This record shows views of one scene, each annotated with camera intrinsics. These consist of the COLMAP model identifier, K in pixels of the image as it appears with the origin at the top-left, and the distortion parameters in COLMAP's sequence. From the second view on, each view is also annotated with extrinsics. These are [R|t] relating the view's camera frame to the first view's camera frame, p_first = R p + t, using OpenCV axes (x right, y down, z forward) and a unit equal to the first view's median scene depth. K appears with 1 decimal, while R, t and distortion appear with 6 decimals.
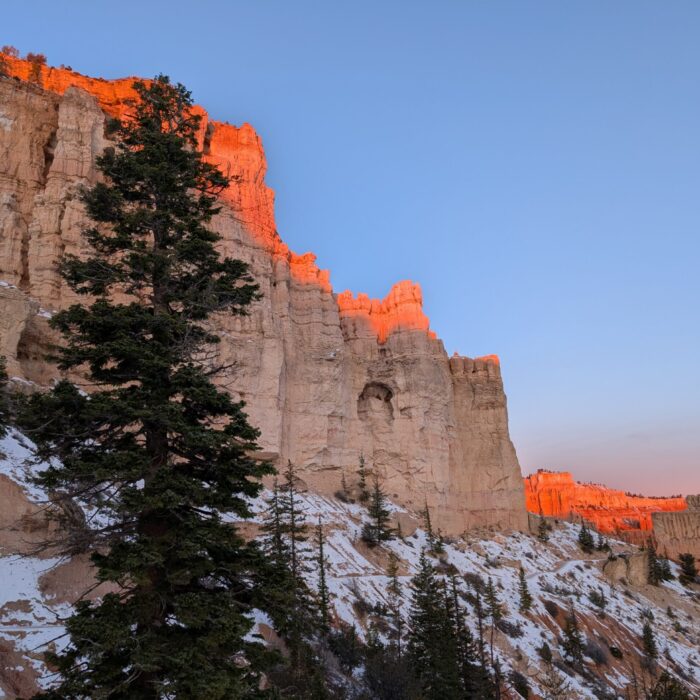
lens RADIAL K [[657.0, 0, 351.8], [0, 657.0, 349.9], [0, 0, 1]] dist [0.100210, -0.190848]
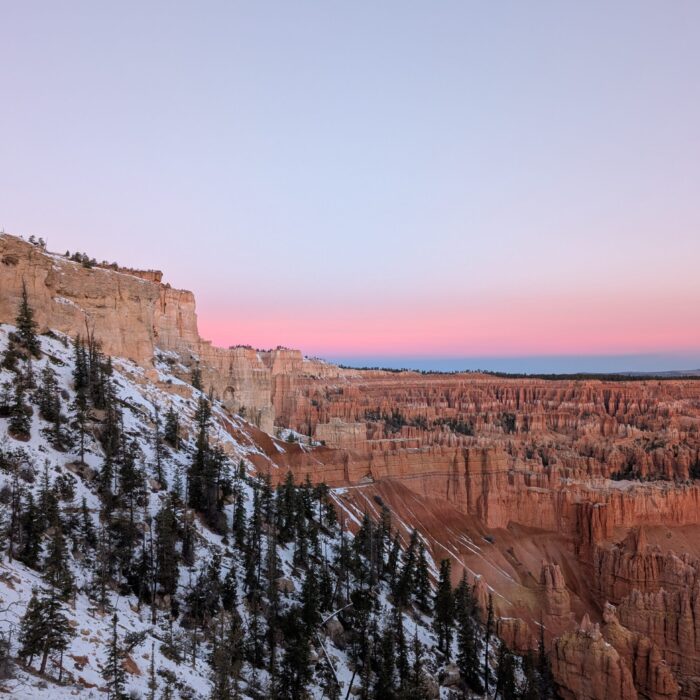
lens RADIAL K [[657.0, 0, 351.8], [0, 657.0, 349.9], [0, 0, 1]] dist [0.100210, -0.190848]
pose [[0.924335, 0.060634, 0.376733, -0.064640], [-0.144418, 0.969442, 0.198308, -0.086545], [-0.353196, -0.237710, 0.904846, -0.202832]]
